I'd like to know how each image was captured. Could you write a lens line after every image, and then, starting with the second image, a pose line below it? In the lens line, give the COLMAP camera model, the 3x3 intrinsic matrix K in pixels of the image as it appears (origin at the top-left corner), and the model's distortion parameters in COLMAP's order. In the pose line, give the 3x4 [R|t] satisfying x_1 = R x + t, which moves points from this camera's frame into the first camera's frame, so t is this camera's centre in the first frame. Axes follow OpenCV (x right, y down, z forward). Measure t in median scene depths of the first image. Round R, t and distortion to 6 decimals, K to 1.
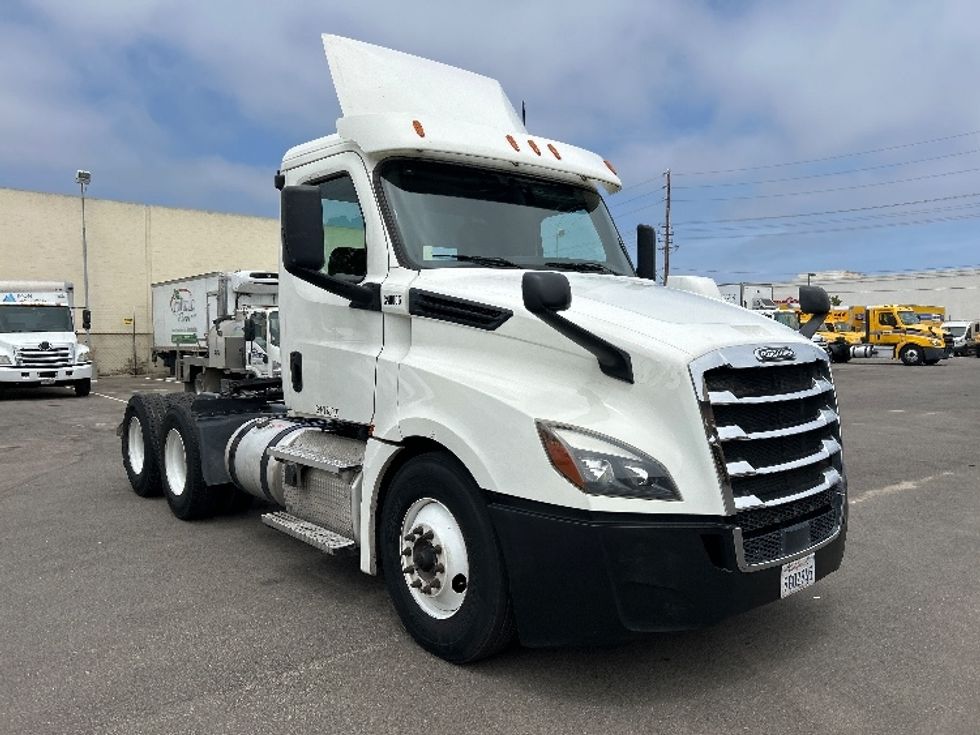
lens RADIAL K [[794.8, 0, 408.8], [0, 794.8, 350.2], [0, 0, 1]] dist [-0.004340, -0.006423]
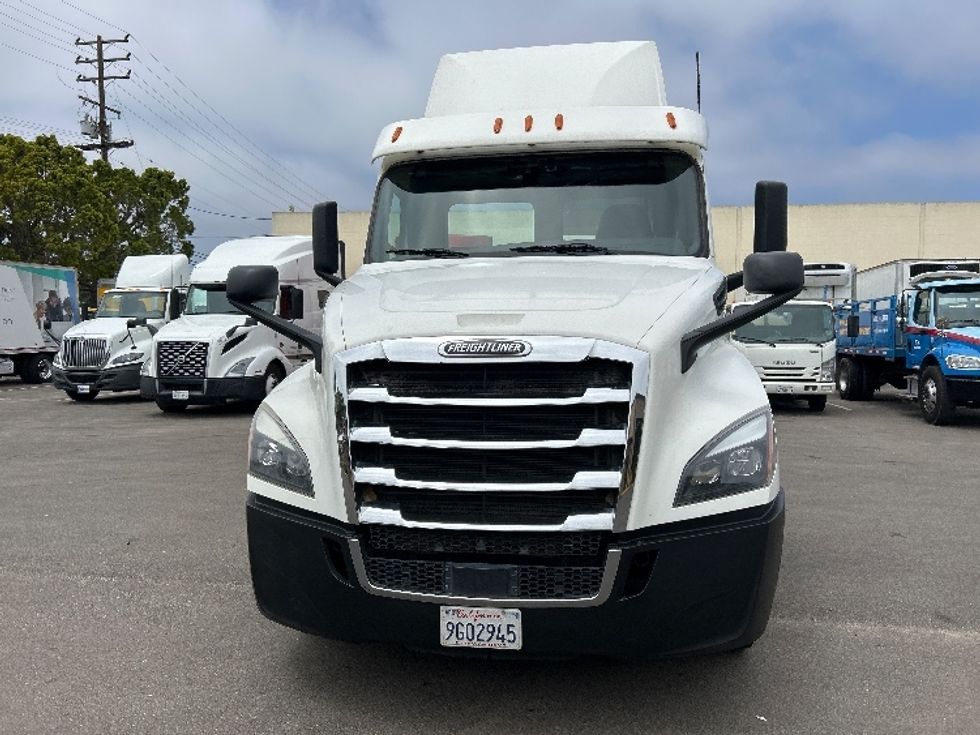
lens RADIAL K [[732.5, 0, 486.6], [0, 732.5, 365.5], [0, 0, 1]] dist [0.006168, -0.002137]
pose [[0.664402, 0.036026, -0.746507, 1.076203], [-0.018536, 0.999325, 0.031729, -0.000638], [0.747146, -0.007243, 0.664621, 0.544766]]
